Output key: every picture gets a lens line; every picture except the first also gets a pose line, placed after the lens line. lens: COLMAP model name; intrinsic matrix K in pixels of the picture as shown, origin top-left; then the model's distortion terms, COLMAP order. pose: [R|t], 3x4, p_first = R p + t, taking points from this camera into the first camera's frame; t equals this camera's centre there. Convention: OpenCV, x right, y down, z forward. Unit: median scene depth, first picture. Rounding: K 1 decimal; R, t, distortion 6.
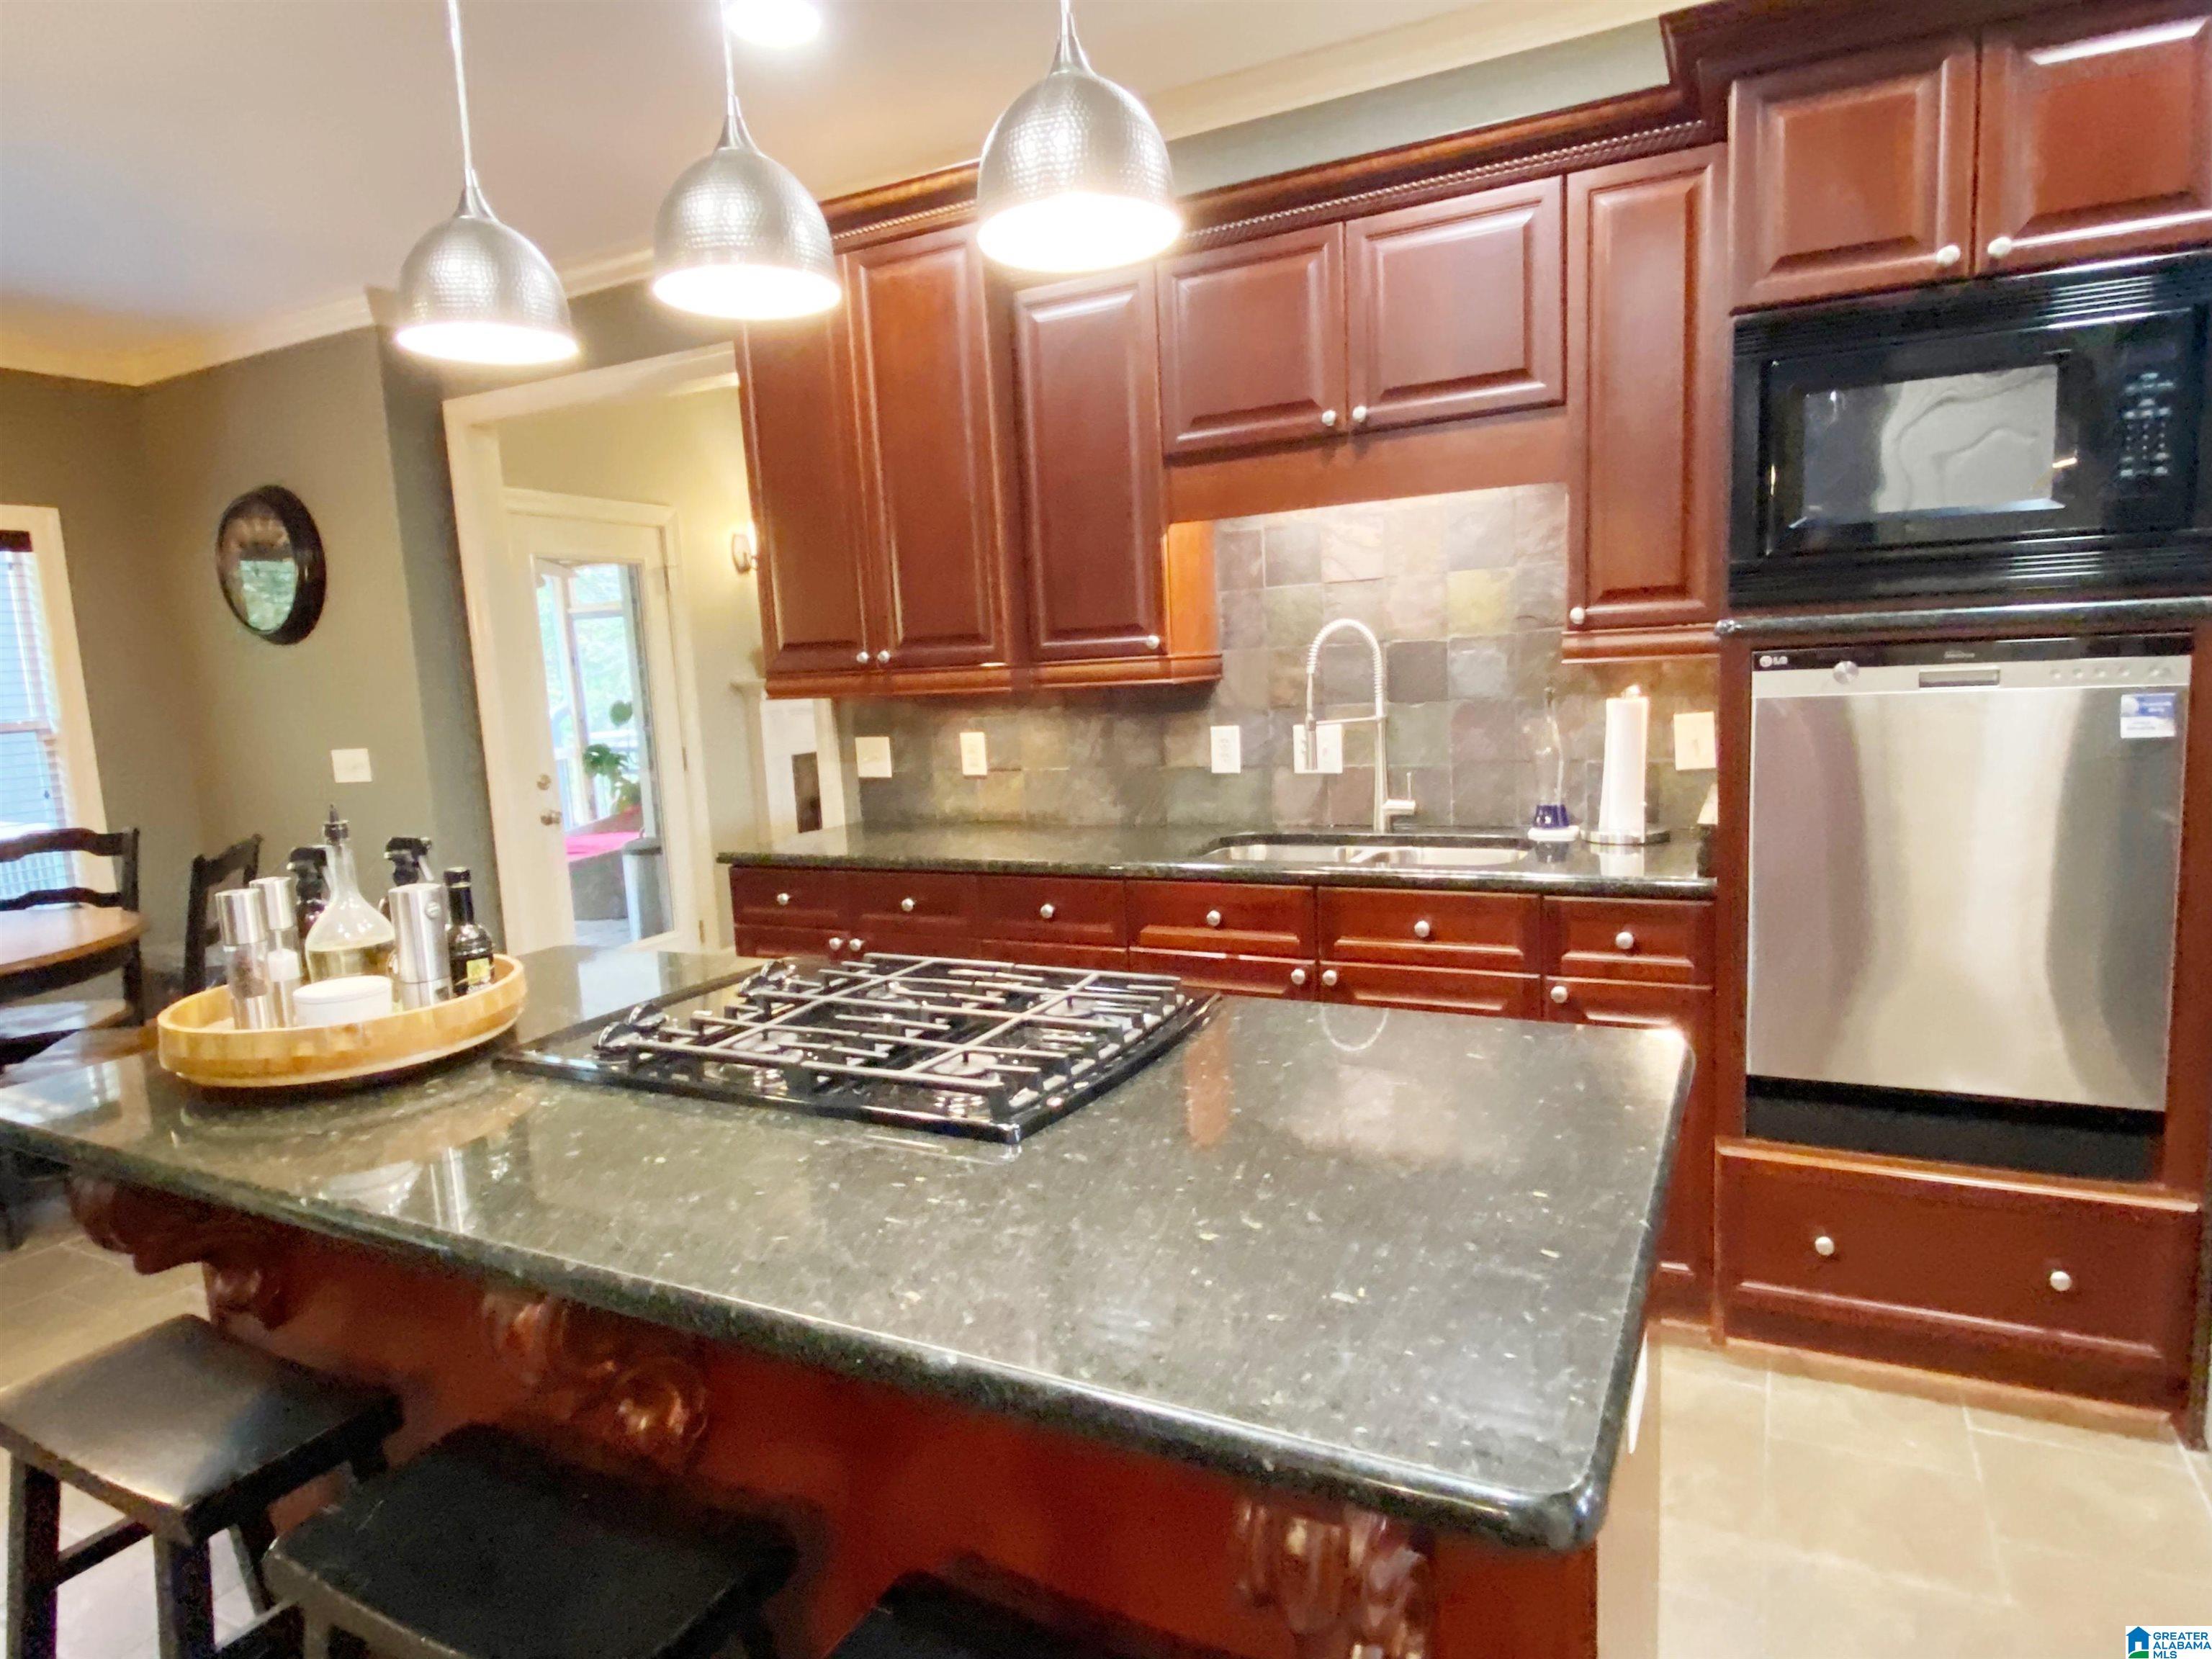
lens RADIAL K [[1211.9, 0, 1106.0], [0, 1211.9, 829.5], [0, 0, 1]] dist [0.048062, -0.050016]
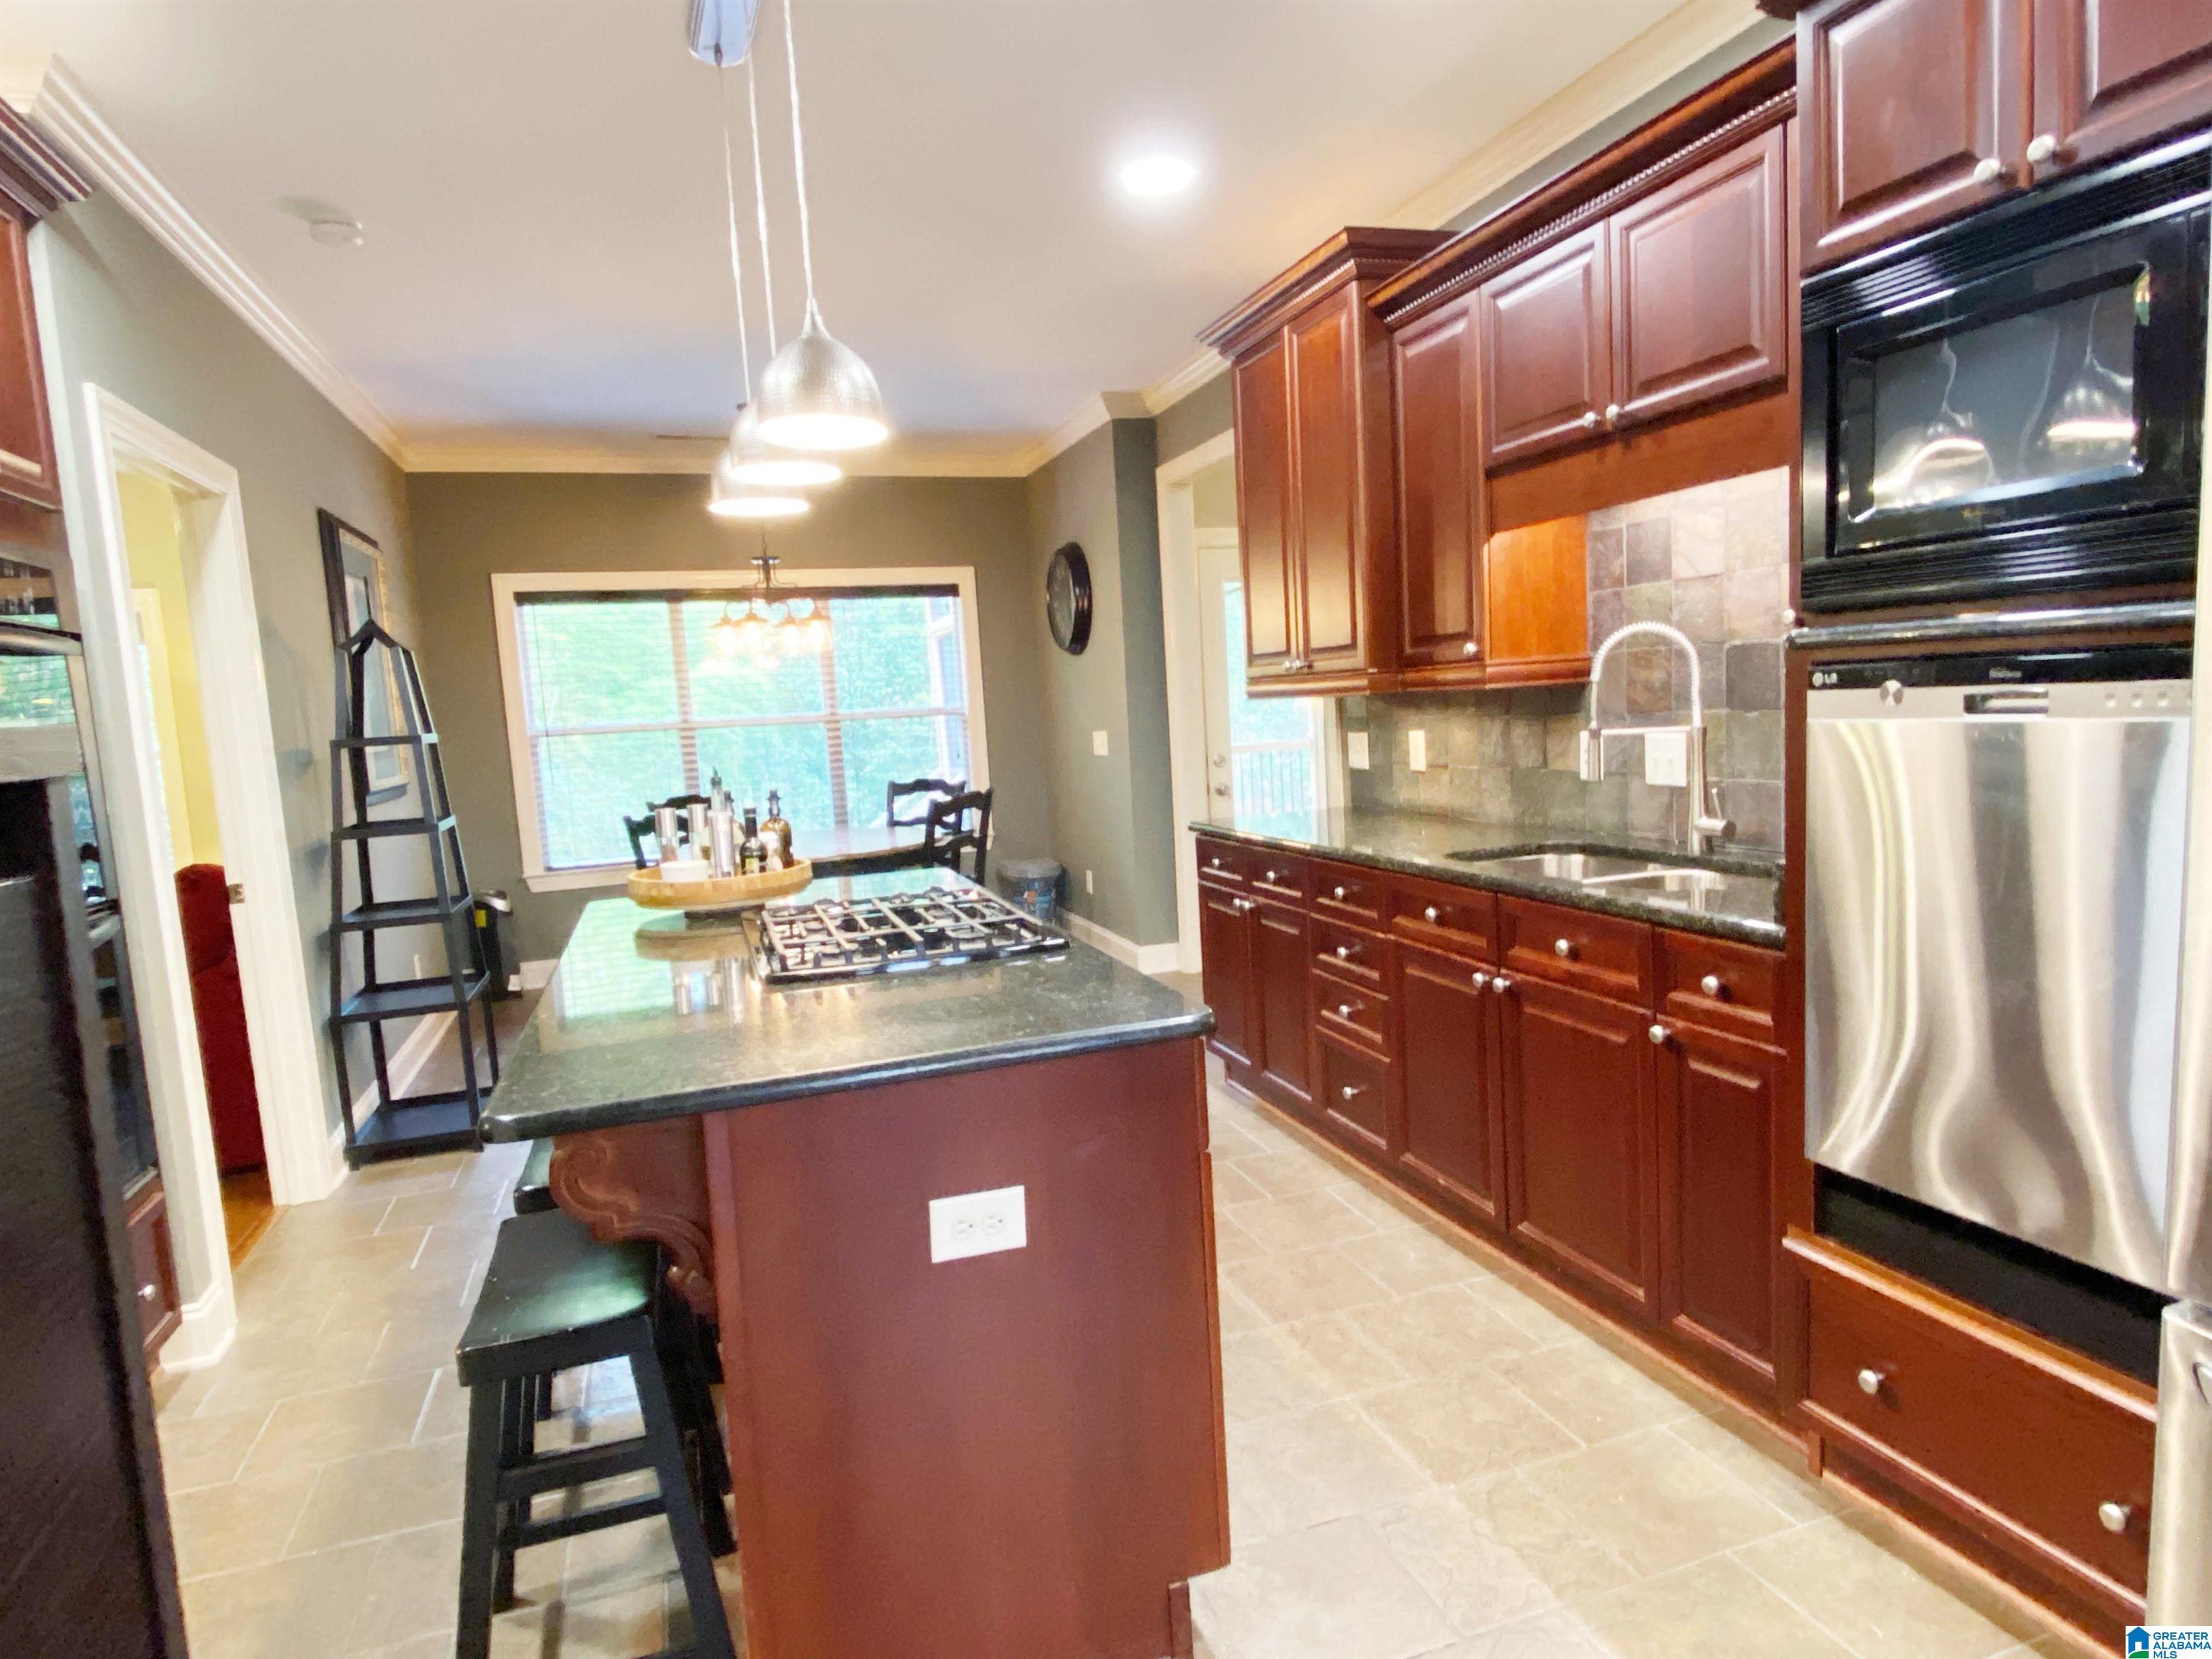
lens RADIAL K [[1248.1, 0, 1106.0], [0, 1248.1, 829.5], [0, 0, 1]] dist [0.082231, -0.107689]
pose [[0.710812, 0.079706, -0.698851, 0.547236], [-0.068890, 0.996671, 0.043605, -0.024488], [0.700000, 0.017149, 0.713937, 0.010675]]
